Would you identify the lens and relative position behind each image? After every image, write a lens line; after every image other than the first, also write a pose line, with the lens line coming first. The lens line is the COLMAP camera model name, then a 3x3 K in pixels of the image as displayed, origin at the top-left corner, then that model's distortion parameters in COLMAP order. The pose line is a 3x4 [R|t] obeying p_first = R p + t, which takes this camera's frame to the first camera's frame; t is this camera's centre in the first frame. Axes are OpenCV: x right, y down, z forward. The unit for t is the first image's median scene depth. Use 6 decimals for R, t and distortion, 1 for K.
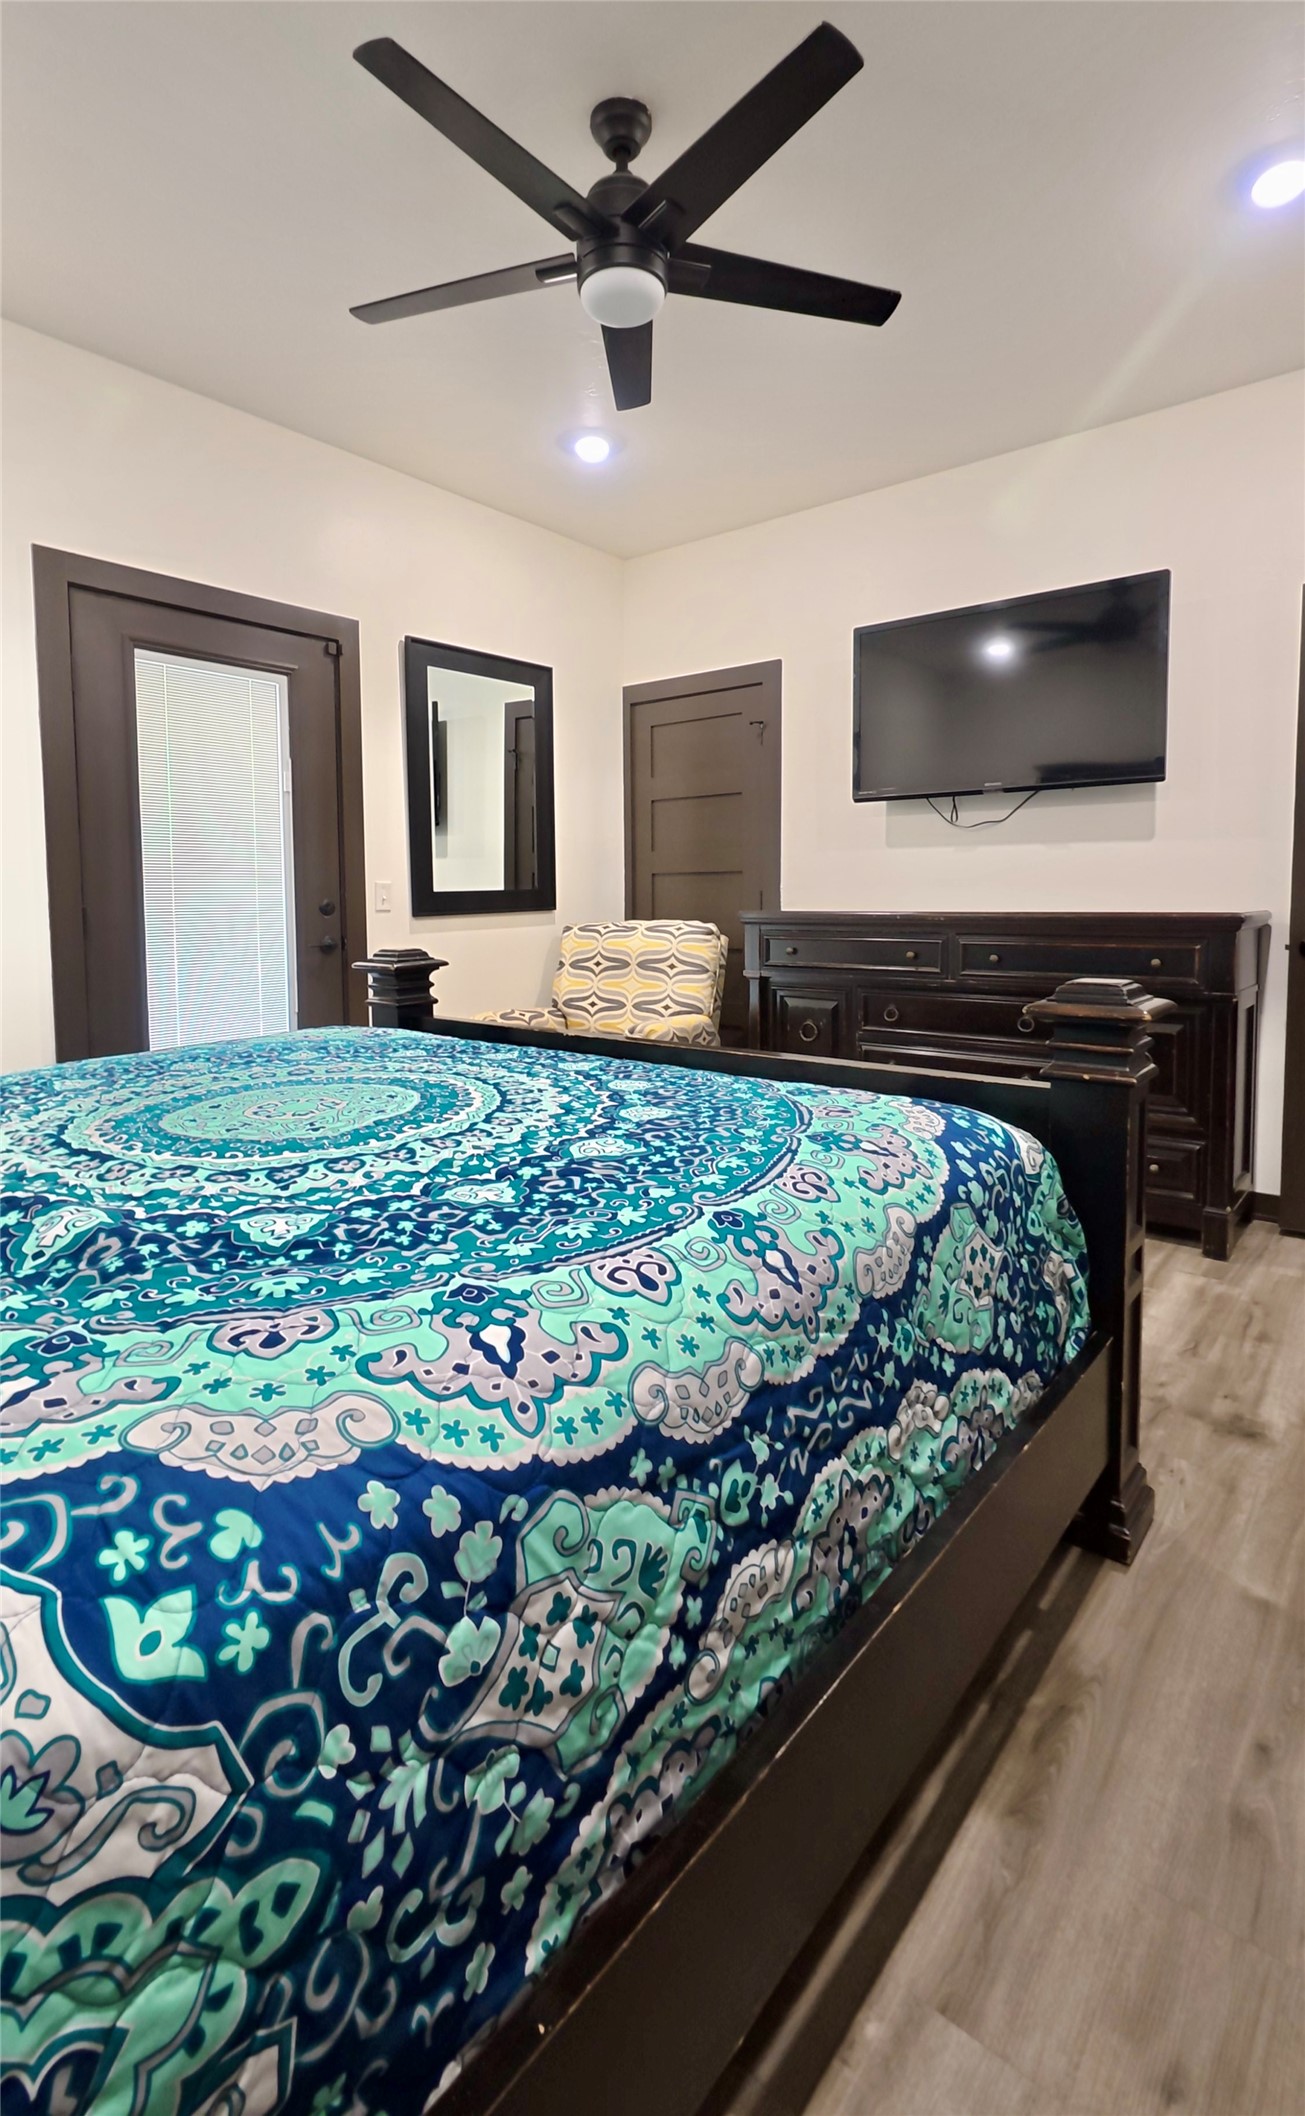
lens RADIAL K [[1004.9, 0, 654.7], [0, 1004.9, 1034.6], [0, 0, 1]] dist [0.000929, 0.000703]
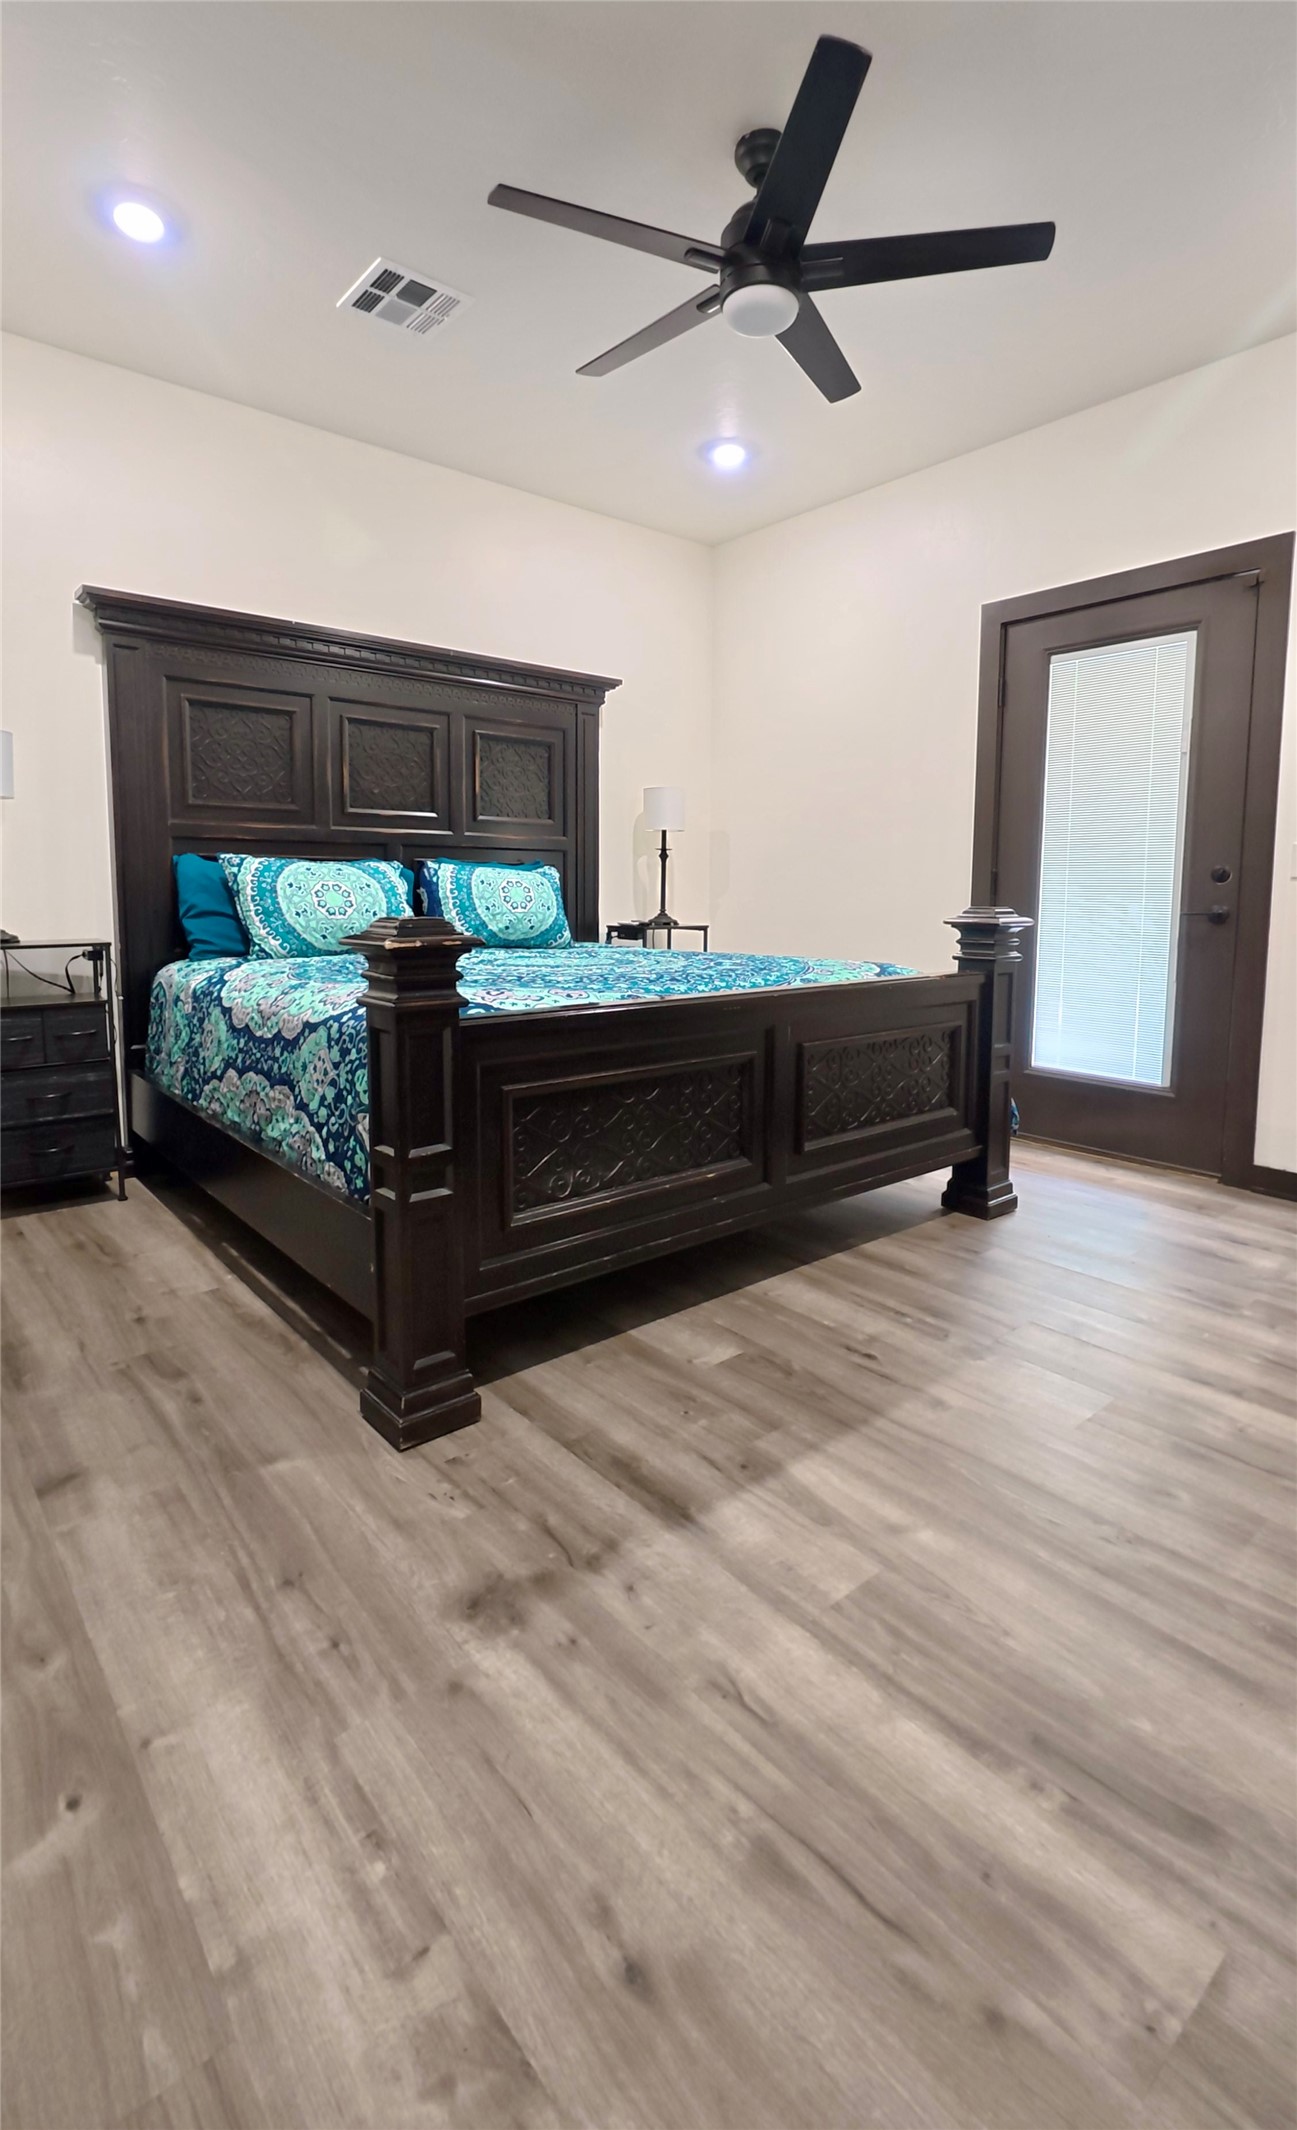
lens RADIAL K [[970.0, 0, 648.5], [0, 970.0, 1065.0], [0, 0, 1]] dist [-0.000887, -0.000258]
pose [[-0.194182, 0.184163, -0.963523, 1.085634], [-0.140023, 0.966958, 0.213039, -0.119232], [0.970921, 0.176284, -0.161979, 1.095500]]
